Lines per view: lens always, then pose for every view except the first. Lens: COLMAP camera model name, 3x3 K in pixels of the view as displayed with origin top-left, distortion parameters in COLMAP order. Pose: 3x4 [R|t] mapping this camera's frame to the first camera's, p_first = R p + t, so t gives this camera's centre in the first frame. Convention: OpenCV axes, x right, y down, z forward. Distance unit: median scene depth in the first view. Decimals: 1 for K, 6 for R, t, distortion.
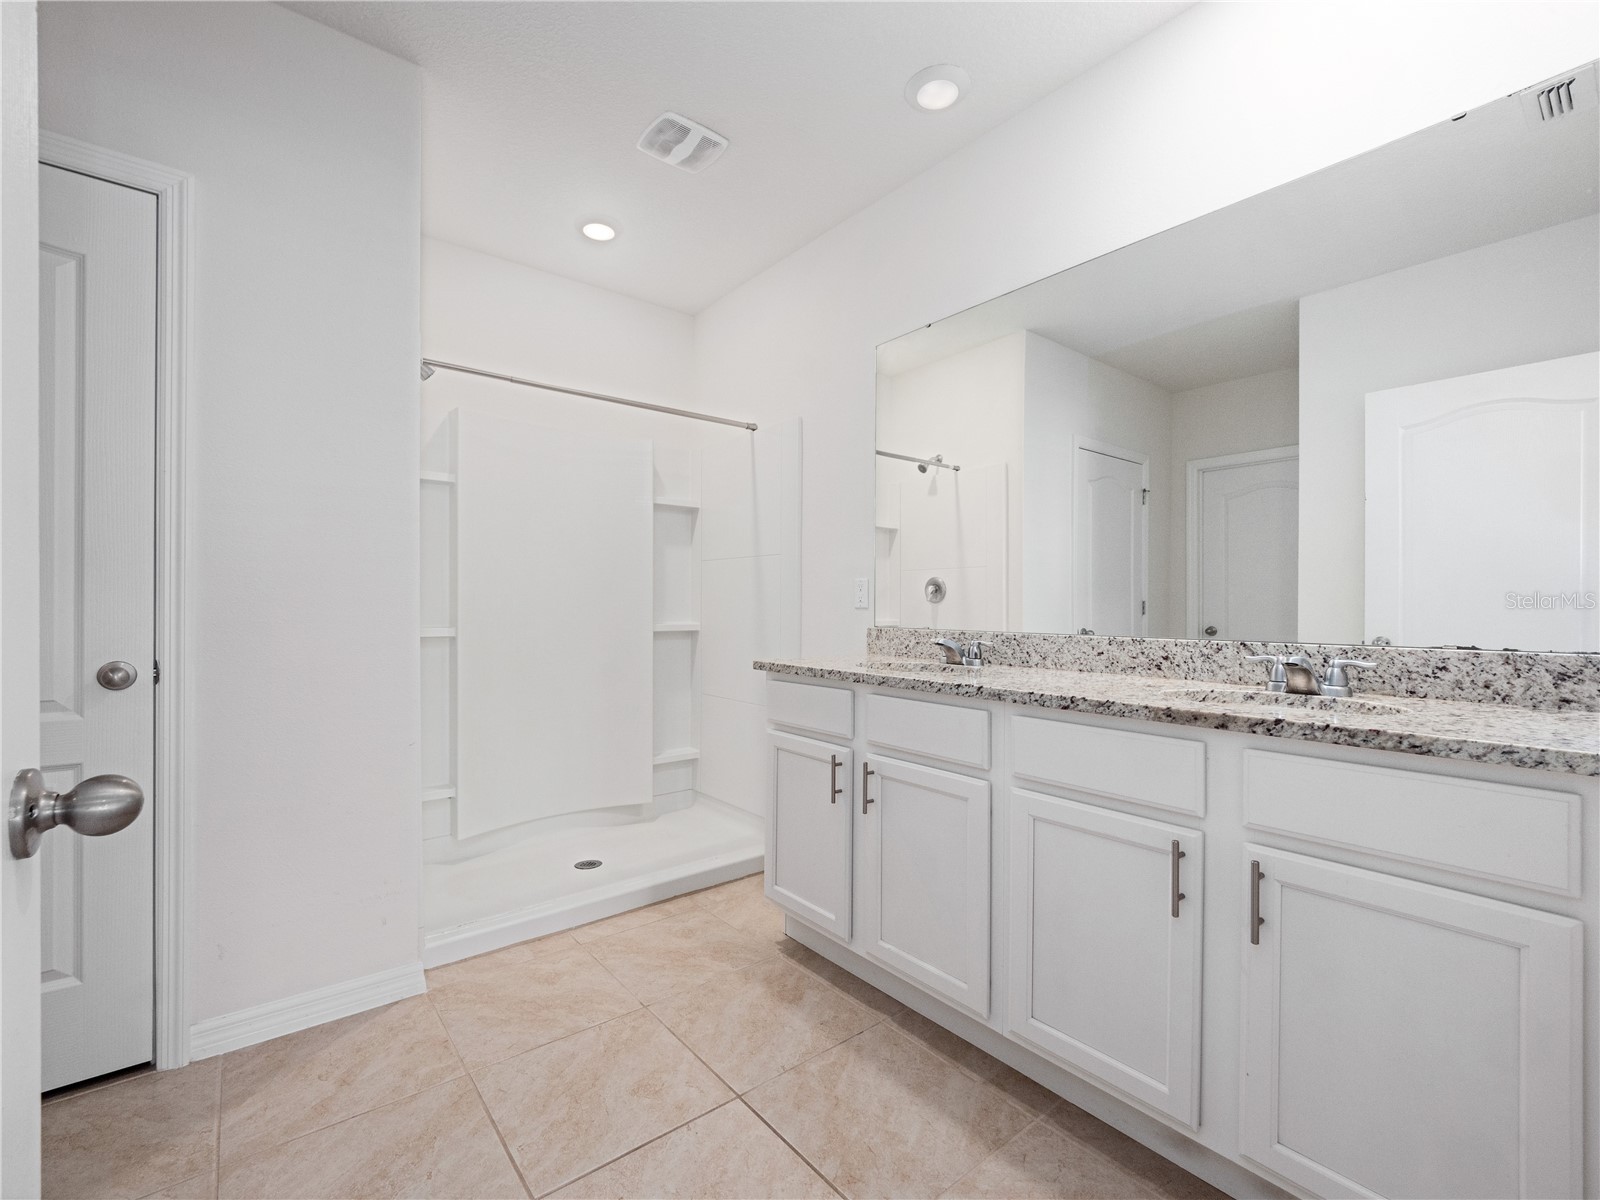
lens RADIAL K [[680.7, 0, 800.0], [0, 680.7, 600.0], [0, 0, 1]] dist [0.017488, -0.016407]
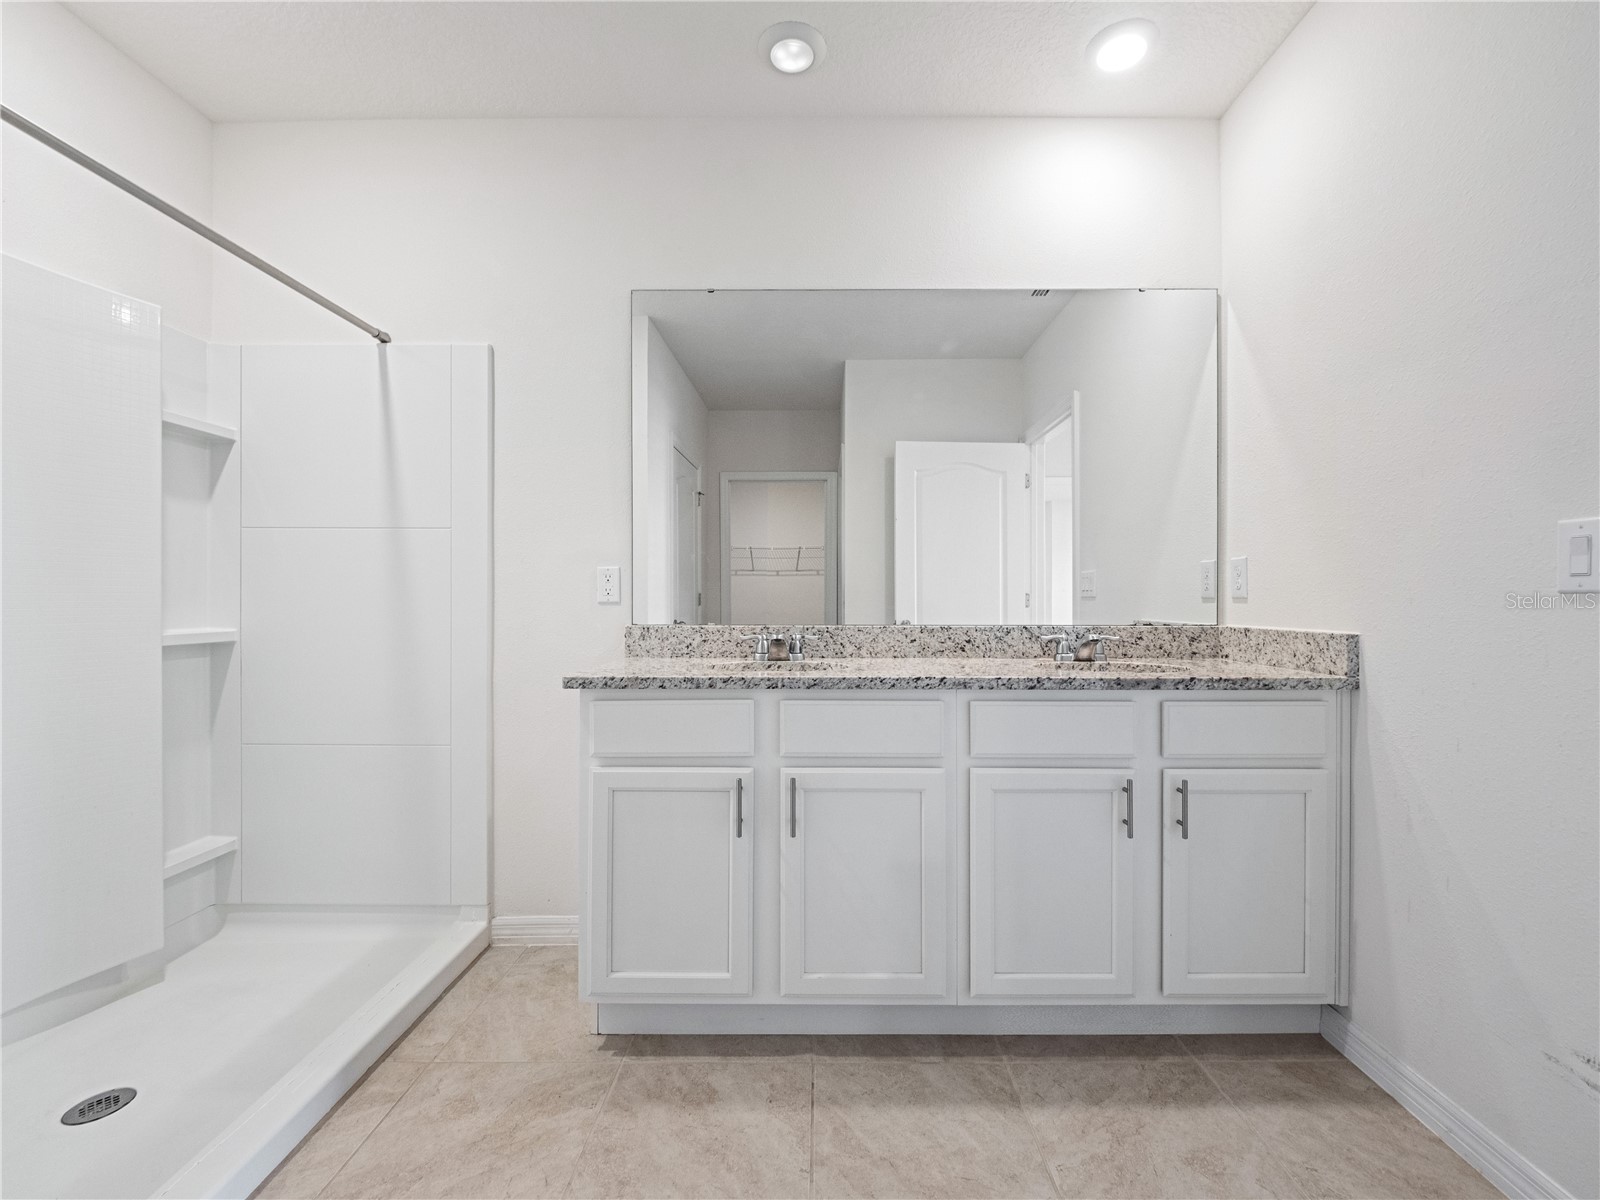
lens RADIAL K [[689.7, 0, 792.9], [0, 689.7, 592.9], [0, 0, 1]] dist [0.001246, -0.000647]
pose [[0.650173, 0.003419, 0.759779, -0.625144], [-0.004048, 0.999991, -0.001035, 0.001036], [-0.759775, -0.002403, 0.650181, 0.458430]]
